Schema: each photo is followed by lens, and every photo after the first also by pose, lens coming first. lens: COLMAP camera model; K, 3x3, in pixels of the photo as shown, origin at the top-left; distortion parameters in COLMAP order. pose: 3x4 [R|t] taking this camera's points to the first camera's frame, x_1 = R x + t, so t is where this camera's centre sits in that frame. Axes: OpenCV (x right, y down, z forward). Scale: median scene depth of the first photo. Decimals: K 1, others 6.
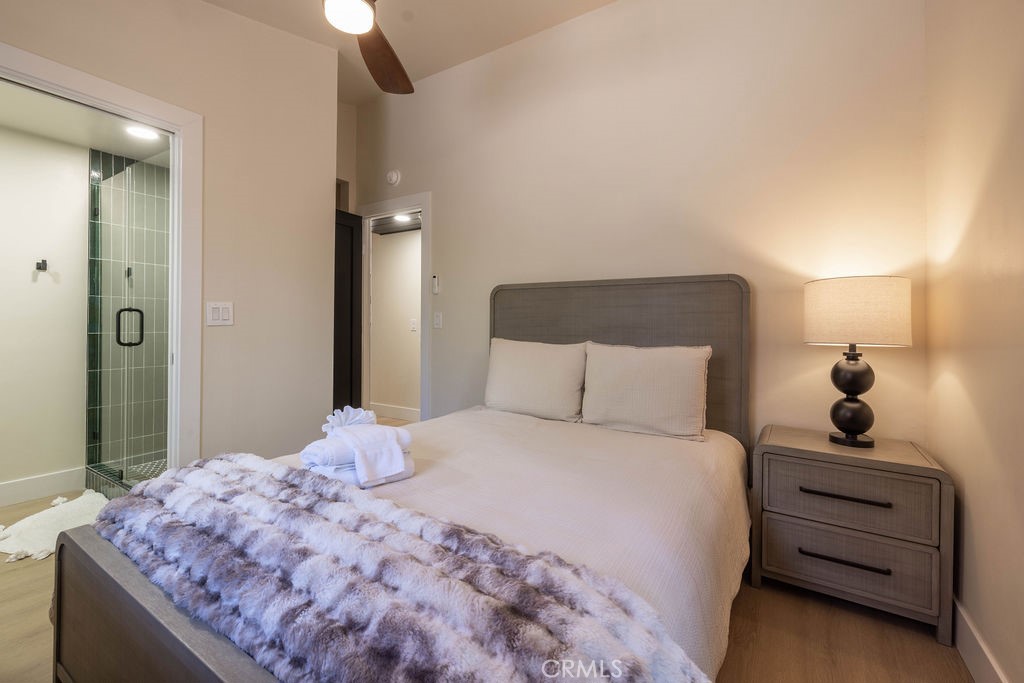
lens RADIAL K [[437.0, 0, 498.6], [0, 437.0, 322.2], [0, 0, 1]] dist [-0.000871, -0.000571]
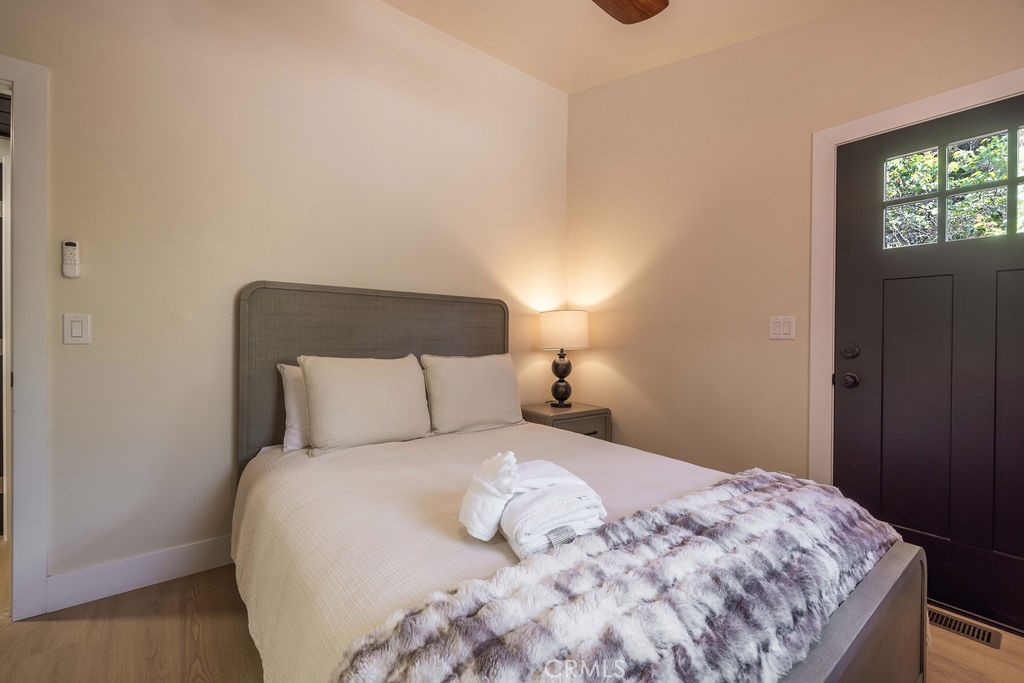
lens RADIAL K [[437.0, 0, 512.1], [0, 437.0, 340.5], [0, 0, 1]] dist [-0.000871, -0.000571]
pose [[0.315919, -0.008917, 0.948744, -0.875126], [-0.005529, 0.999922, 0.011239, 0.000850], [-0.948770, -0.008796, 0.315845, 0.644051]]
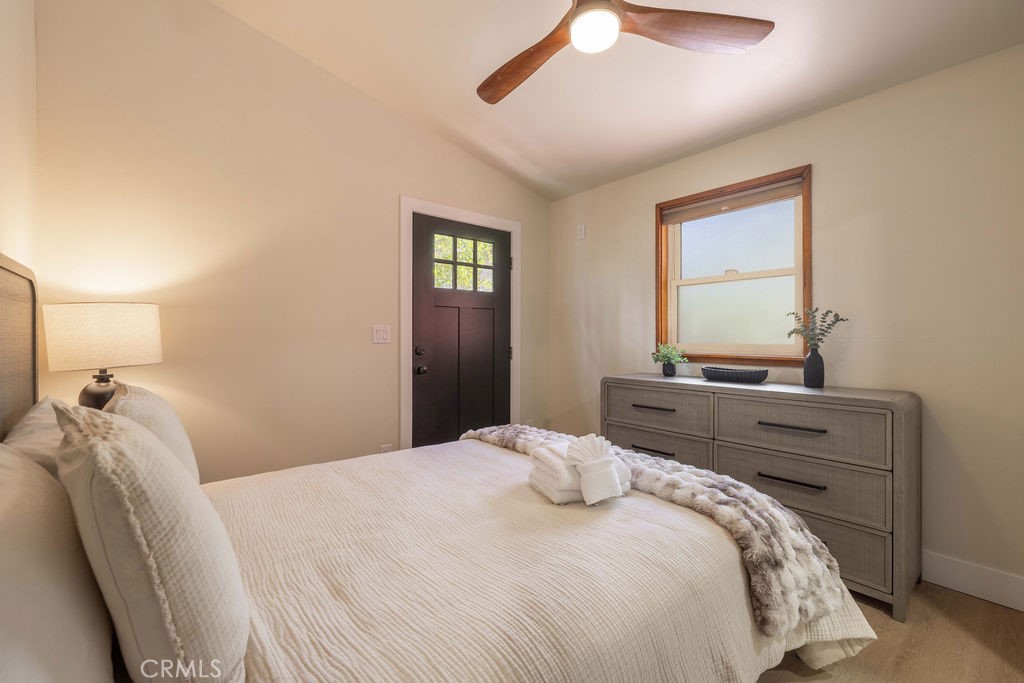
lens RADIAL K [[437.0, 0, 510.6], [0, 437.0, 340.7], [0, 0, 1]] dist [-0.000871, -0.000571]
pose [[-0.970541, -0.002842, 0.240920, -0.310645], [-0.001605, 0.999985, 0.005329, -0.011590], [-0.240932, 0.004786, -0.970530, 1.724735]]
